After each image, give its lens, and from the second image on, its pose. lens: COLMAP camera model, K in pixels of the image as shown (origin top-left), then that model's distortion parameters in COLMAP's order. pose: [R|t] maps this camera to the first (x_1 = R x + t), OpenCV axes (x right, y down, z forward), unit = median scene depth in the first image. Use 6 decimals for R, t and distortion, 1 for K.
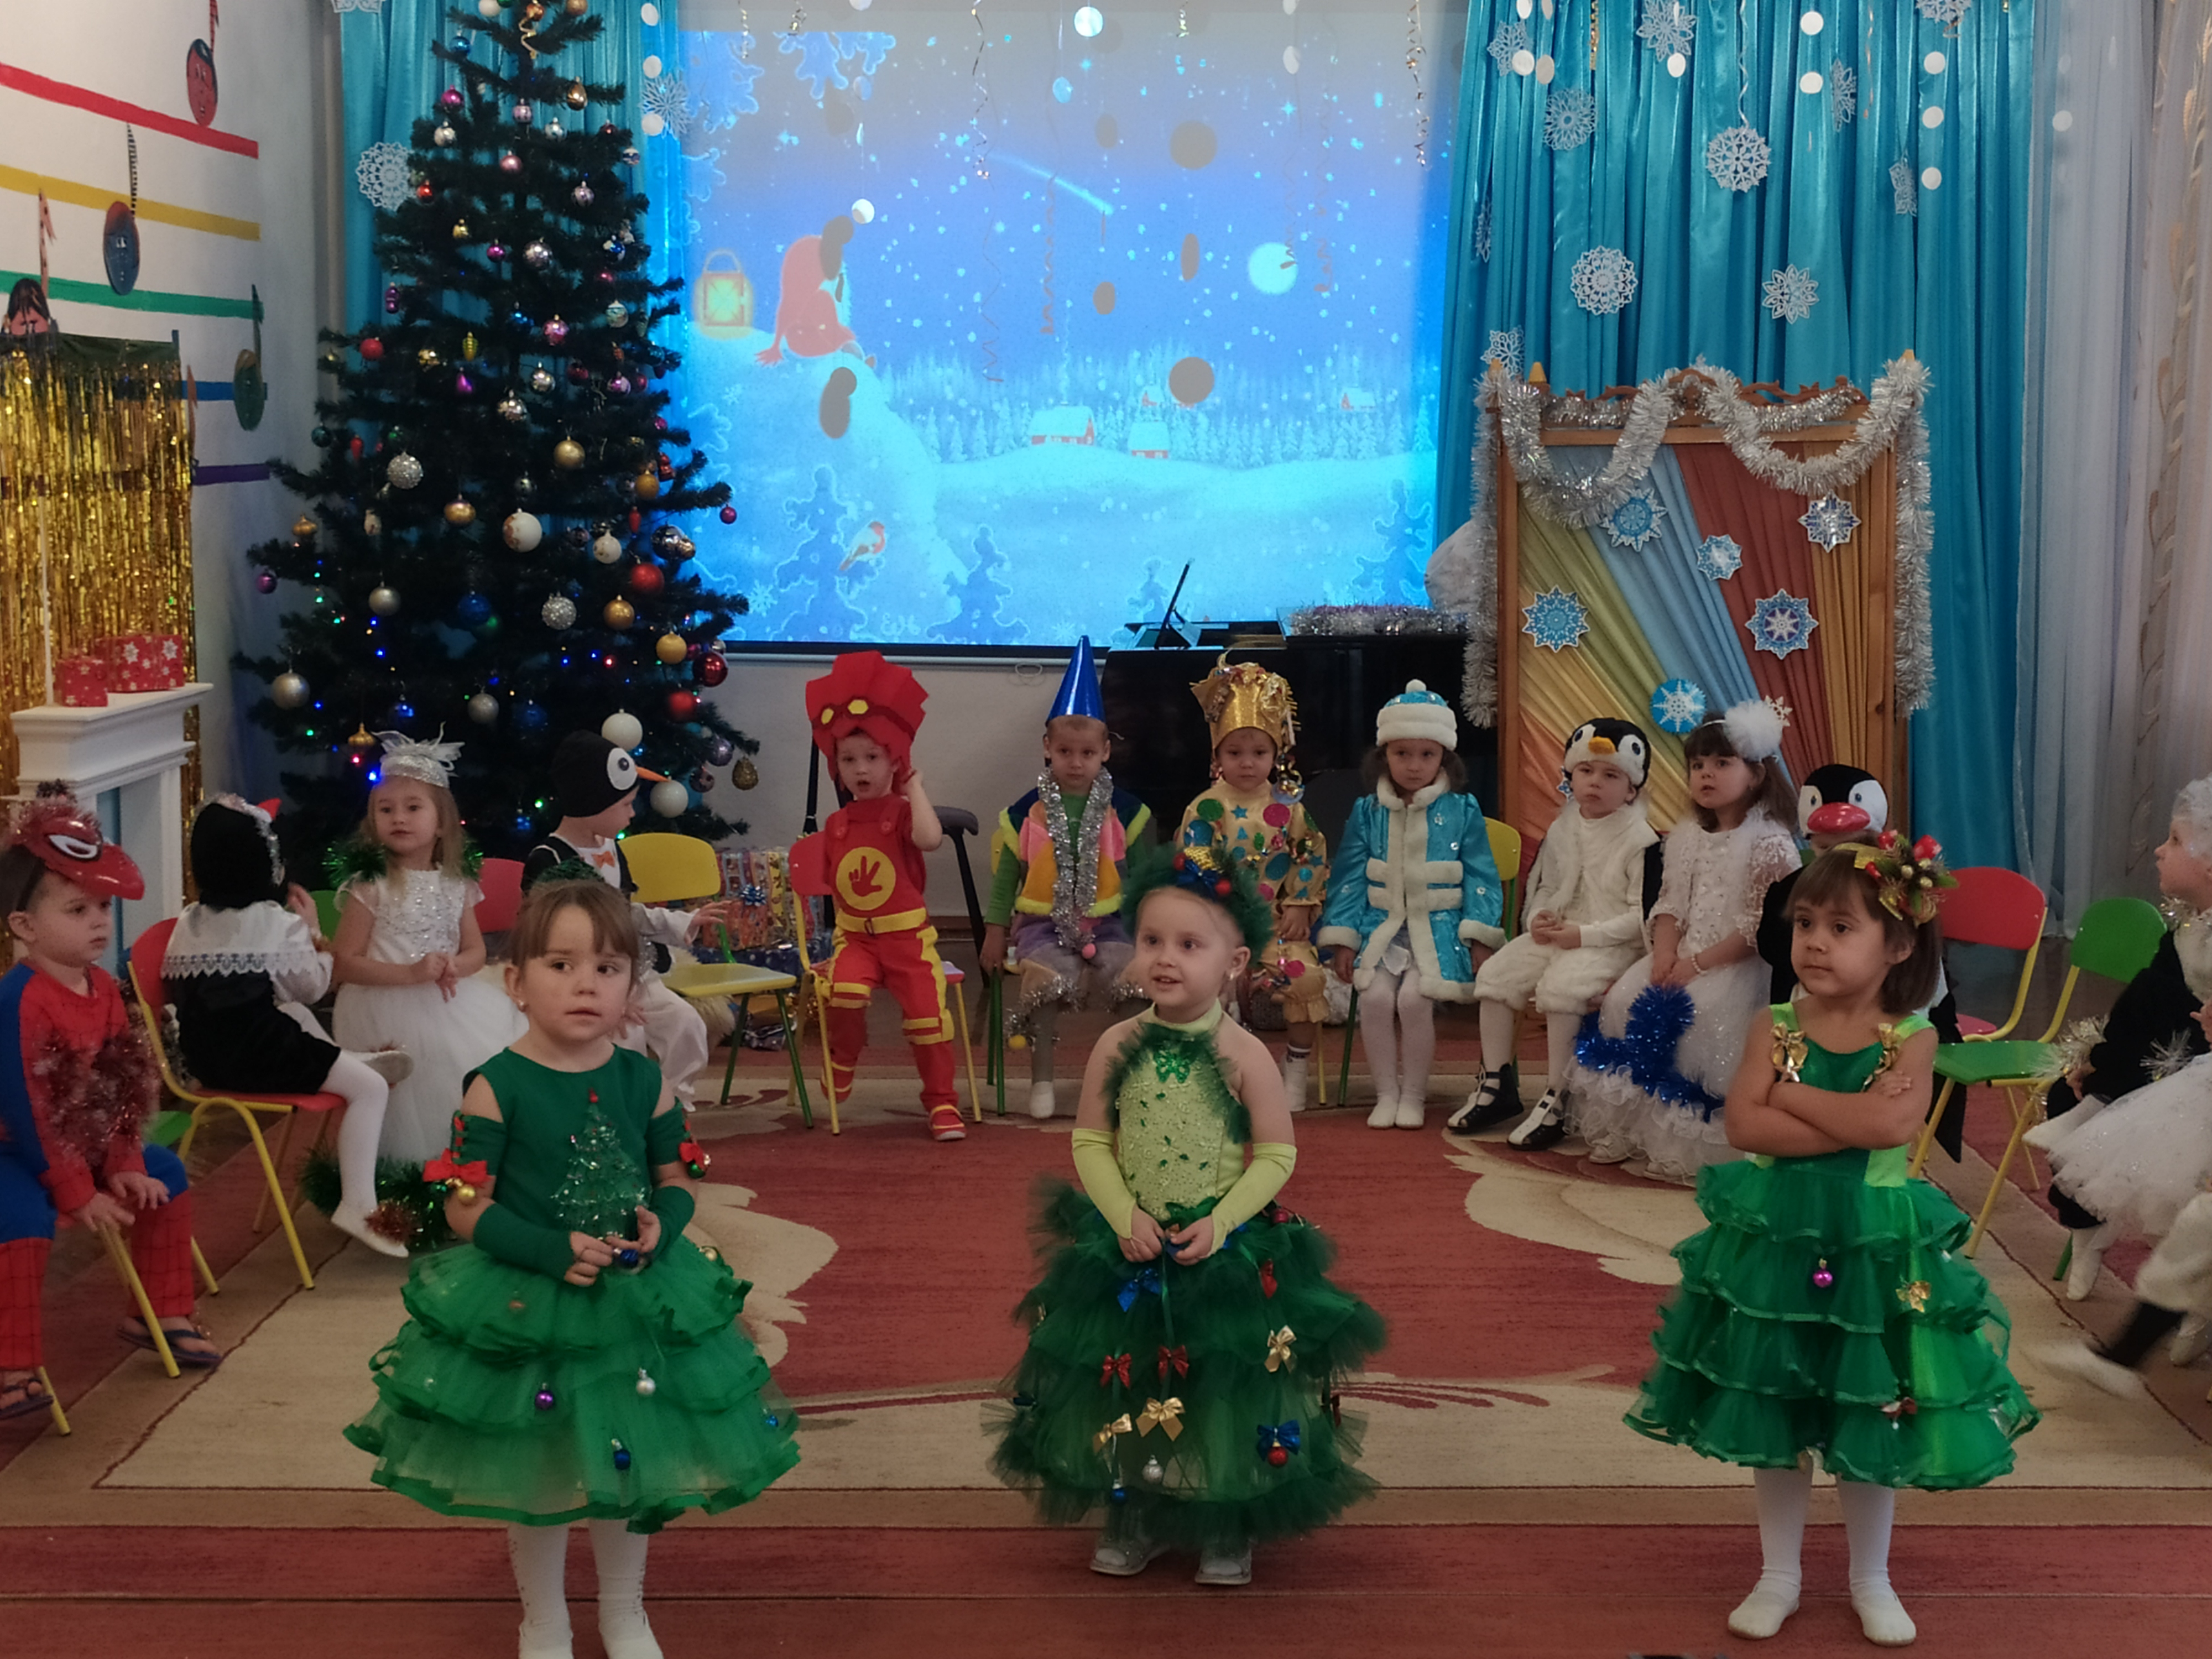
lens RADIAL K [[3256.5, 0, 1106.0], [0, 3256.5, 829.5], [0, 0, 1]] dist [0.026033, 0.106491]
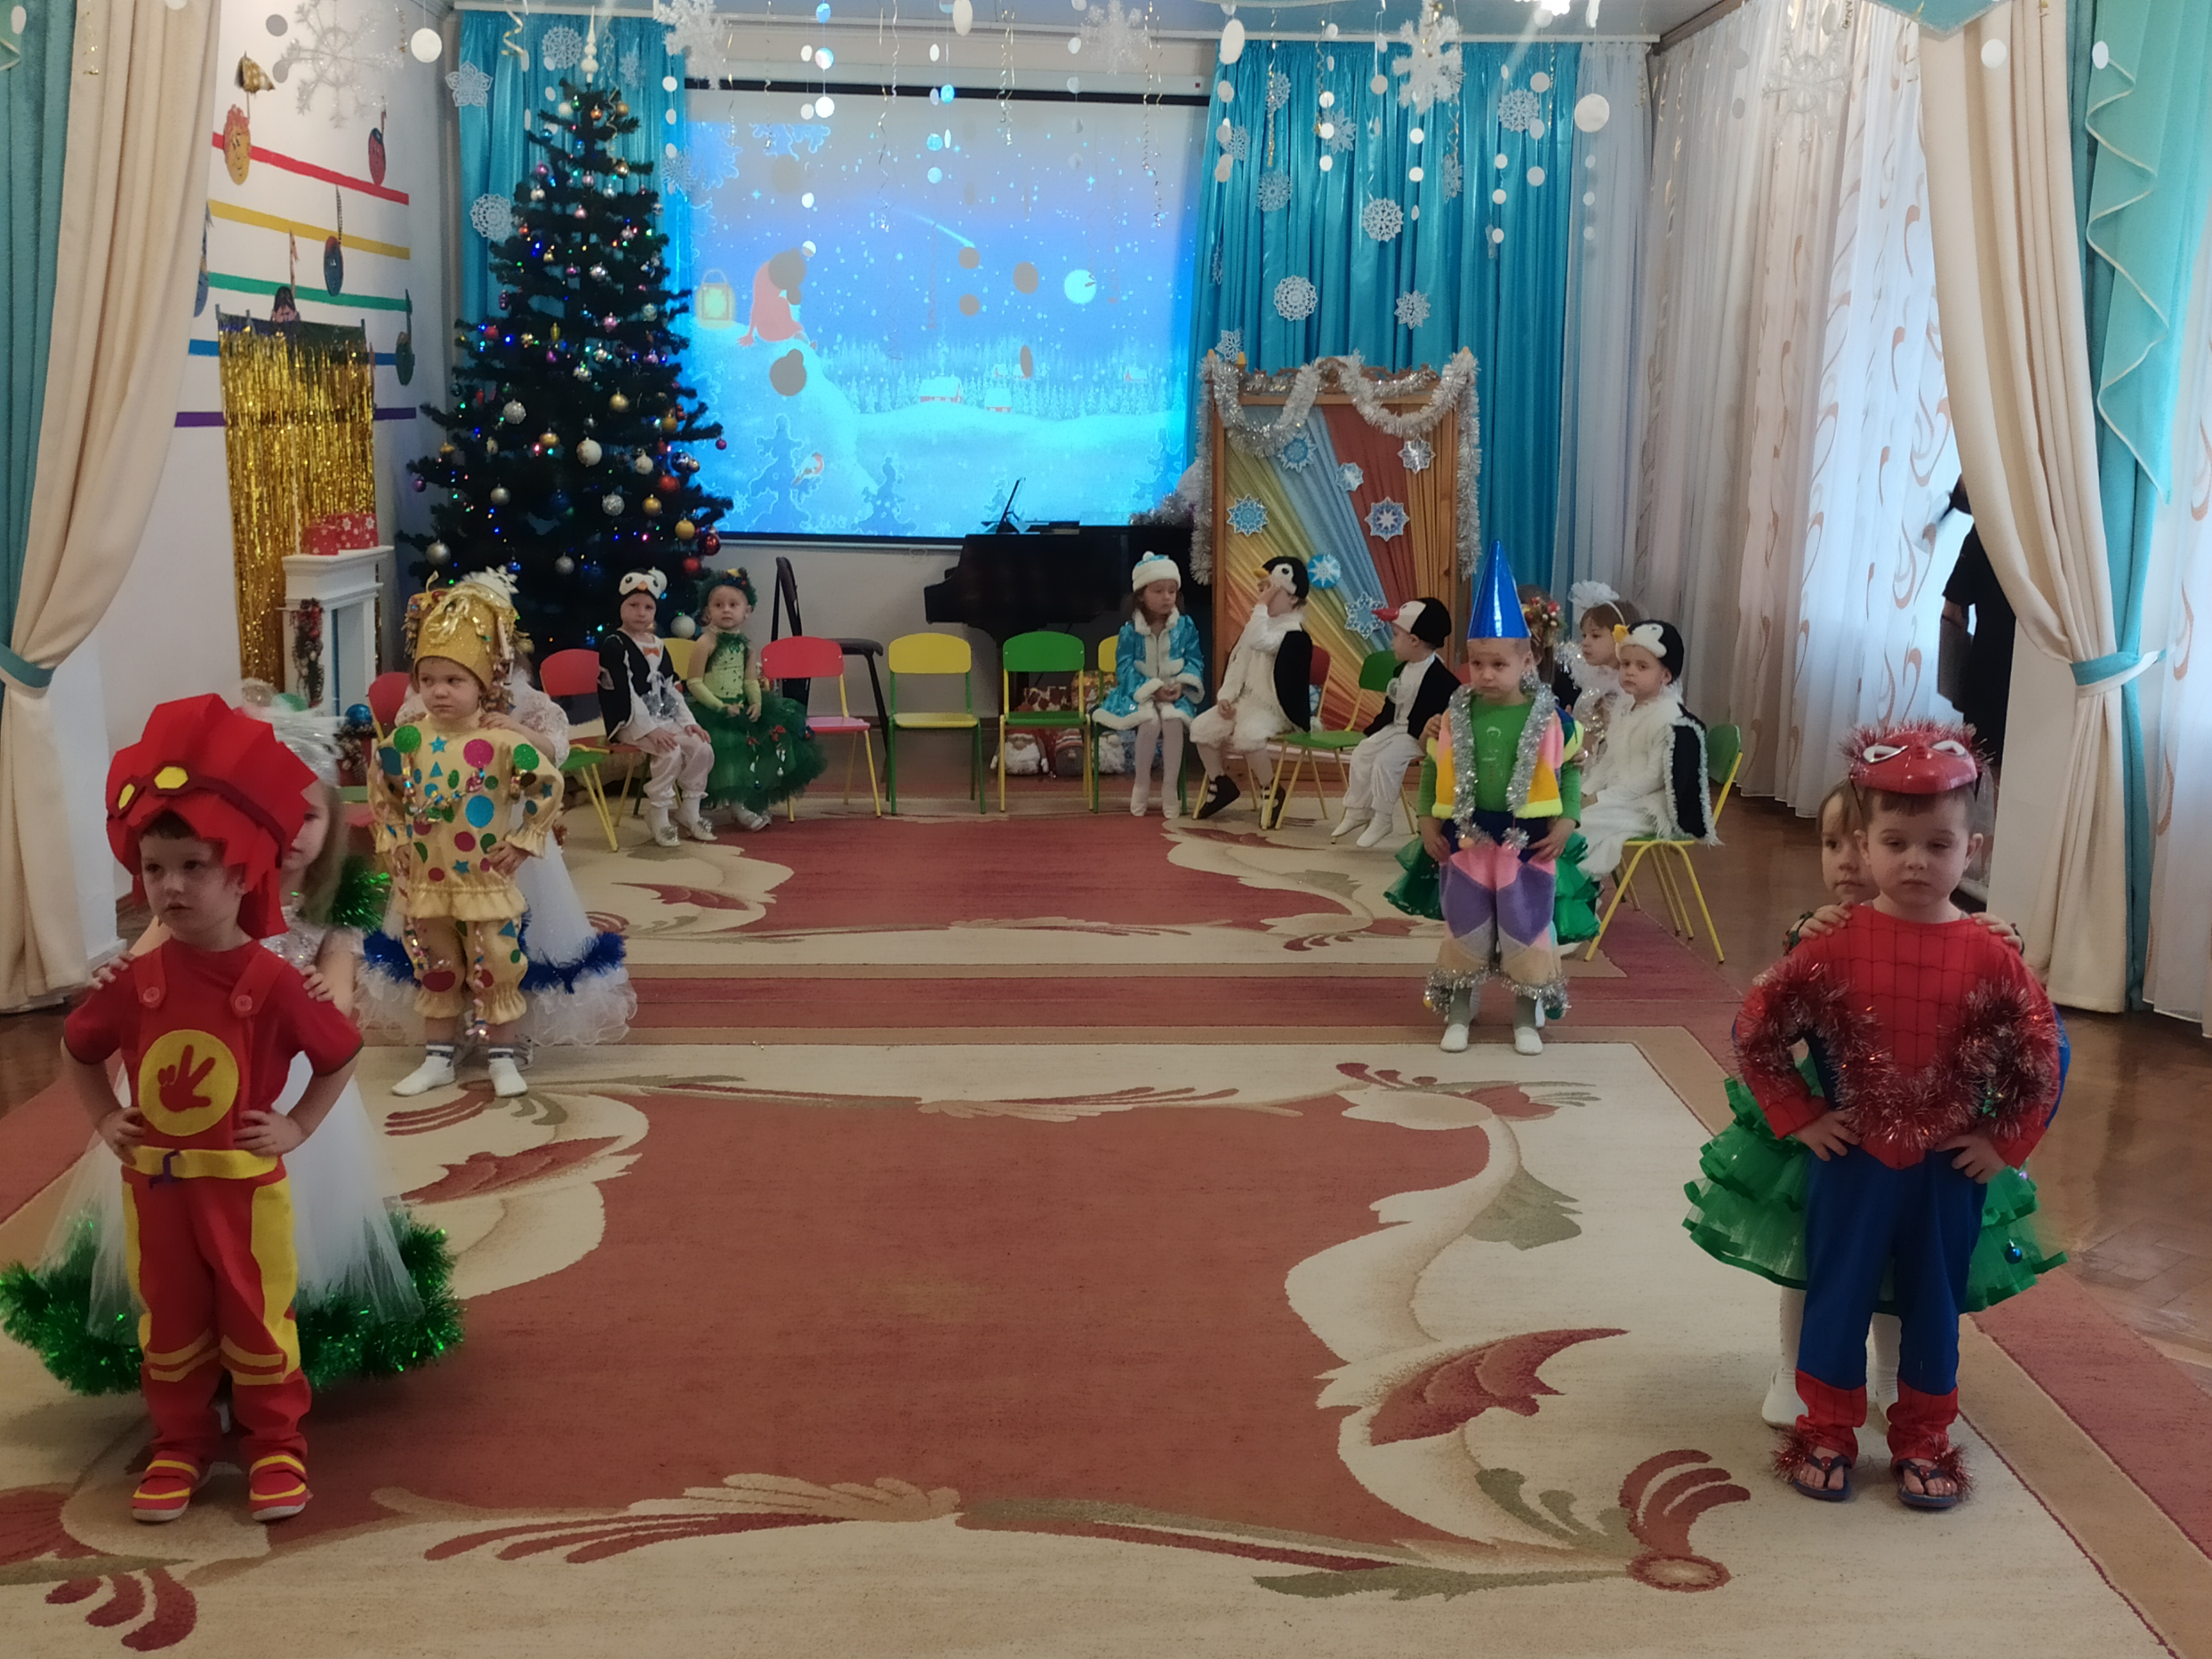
lens RADIAL K [[2615.9, 0, 1106.0], [0, 2615.9, 829.5], [0, 0, 1]] dist [0.034226, 0.035389]
pose [[0.999173, 0.005142, 0.040338, 0.018160], [-0.006737, 0.999198, 0.039481, 0.037401], [-0.040103, -0.039720, 0.998406, -0.267089]]
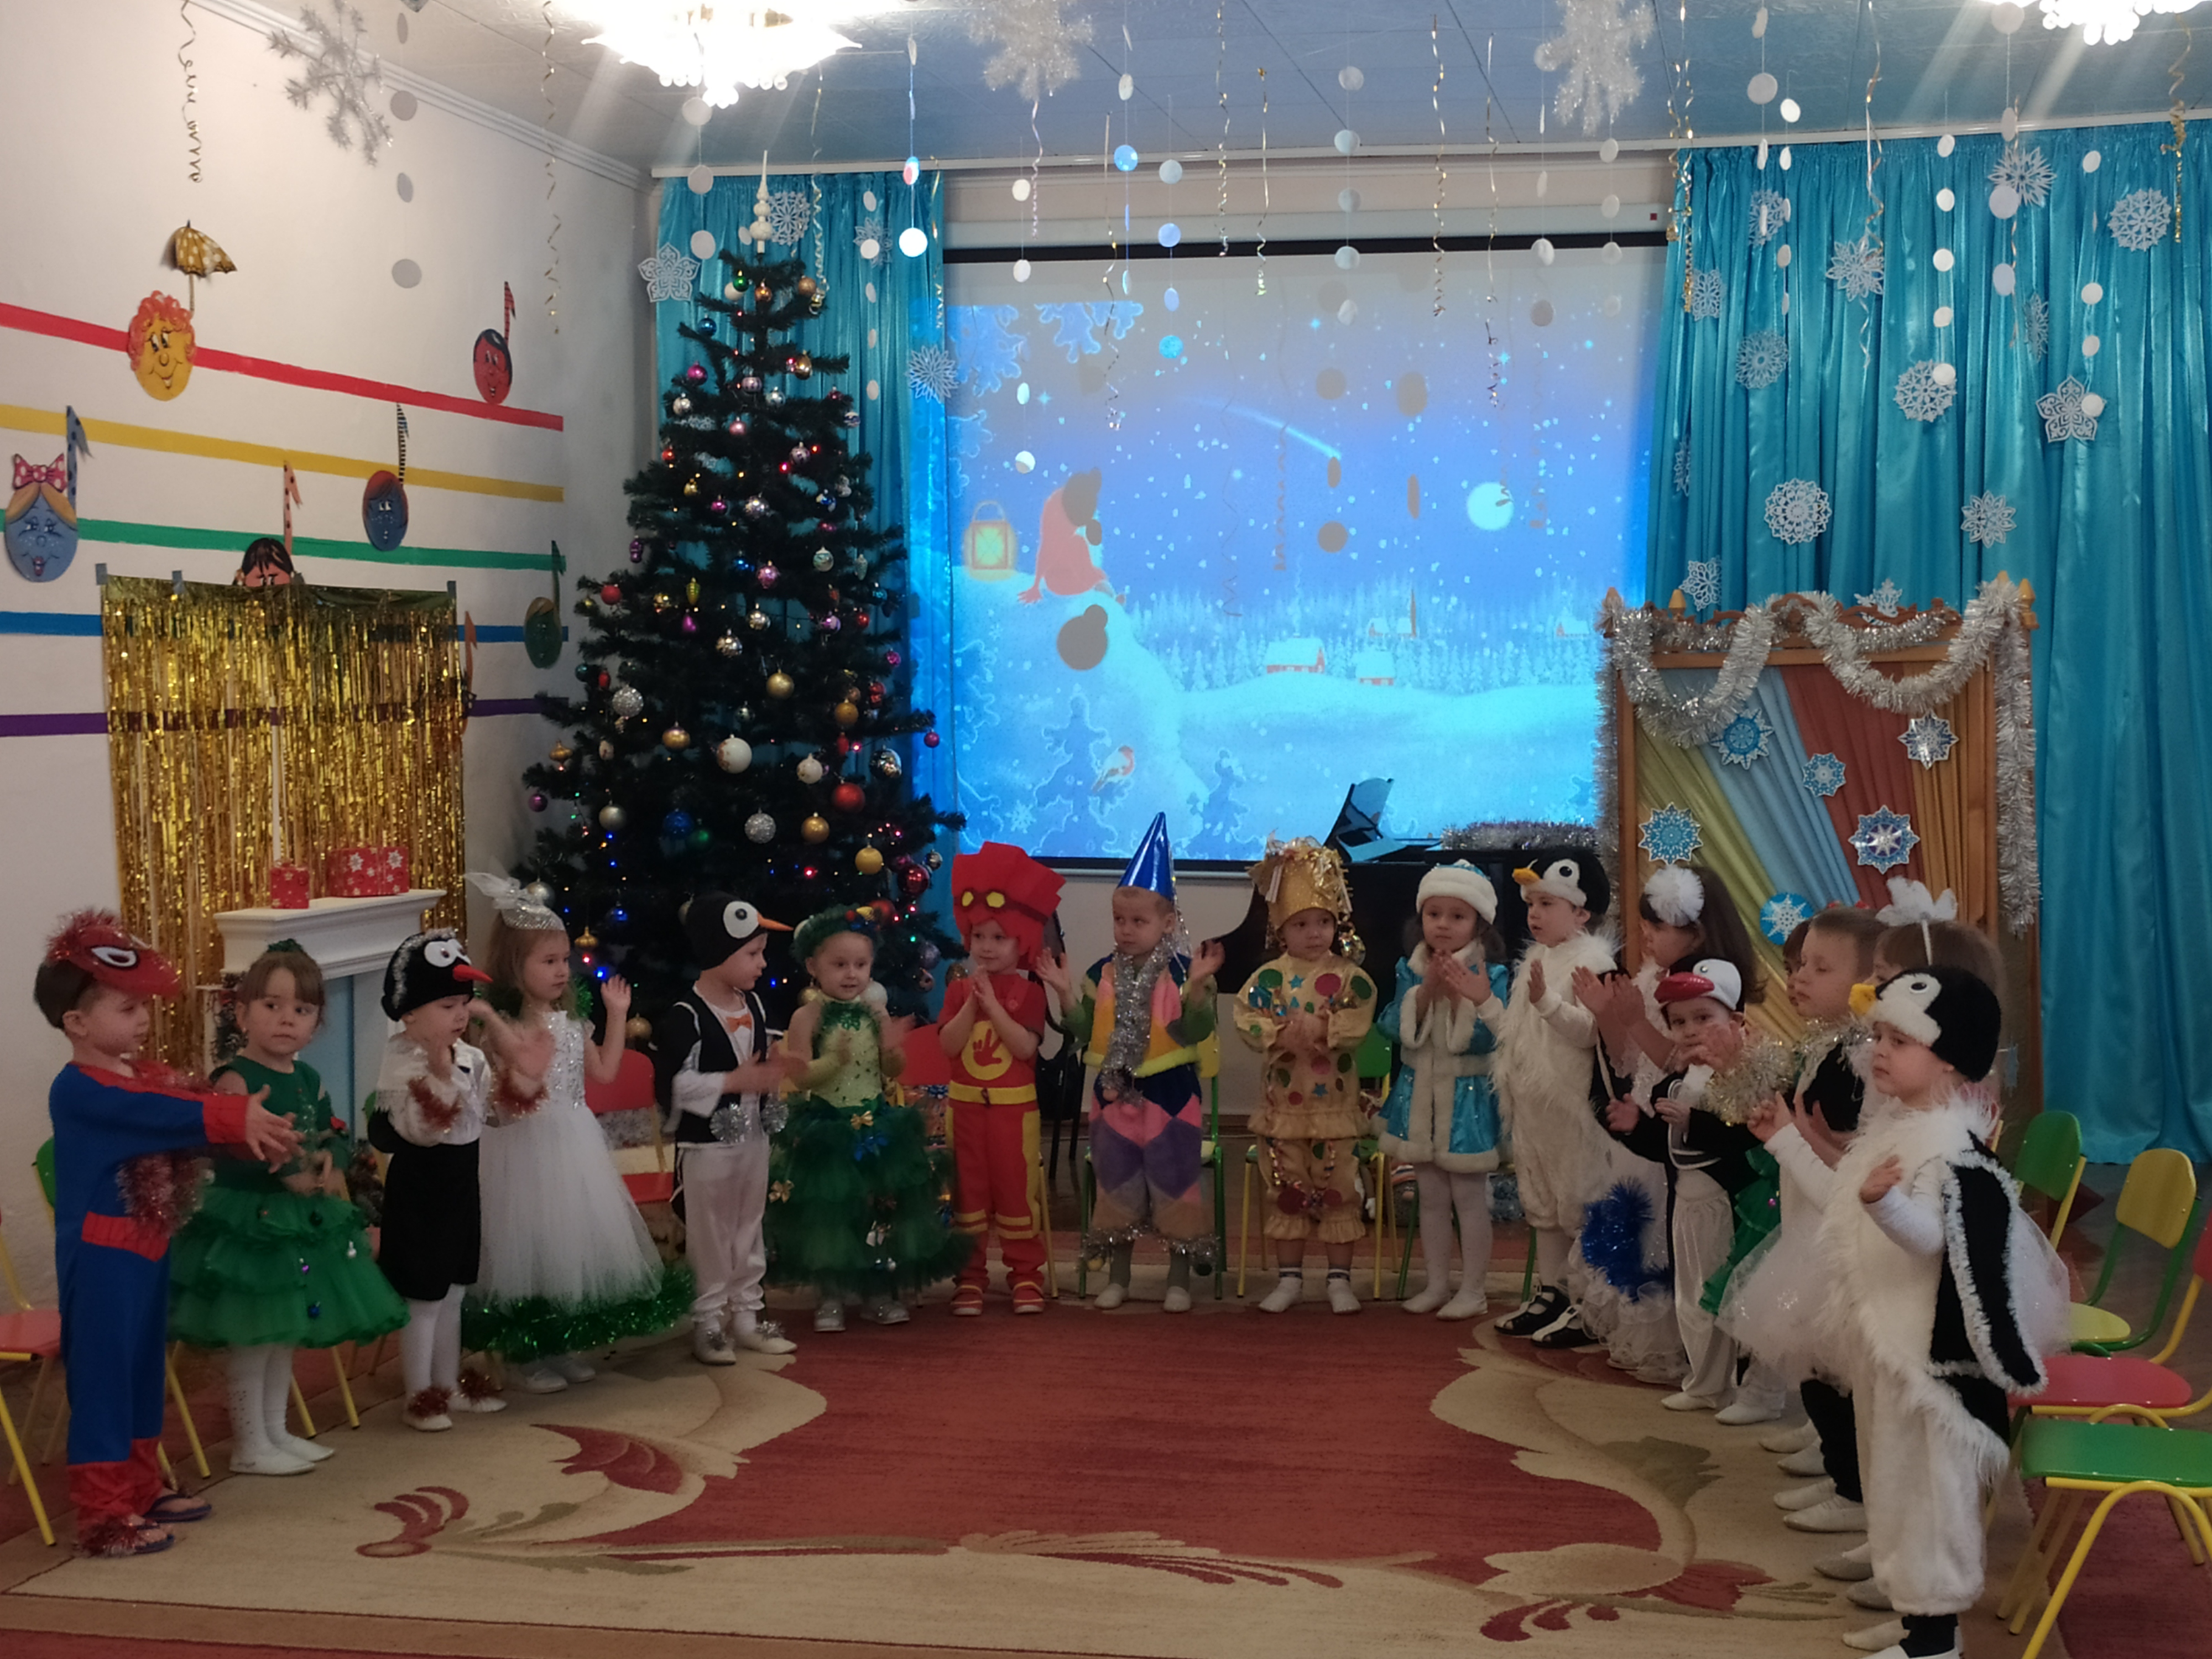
lens RADIAL K [[3042.3, 0, 1106.0], [0, 3042.3, 829.5], [0, 0, 1]] dist [0.020631, 0.107149]
pose [[0.978194, 0.000819, -0.207690, 0.159765], [-0.015181, 0.997599, -0.067565, 0.002114], [0.207136, 0.069244, 0.975859, 0.015674]]
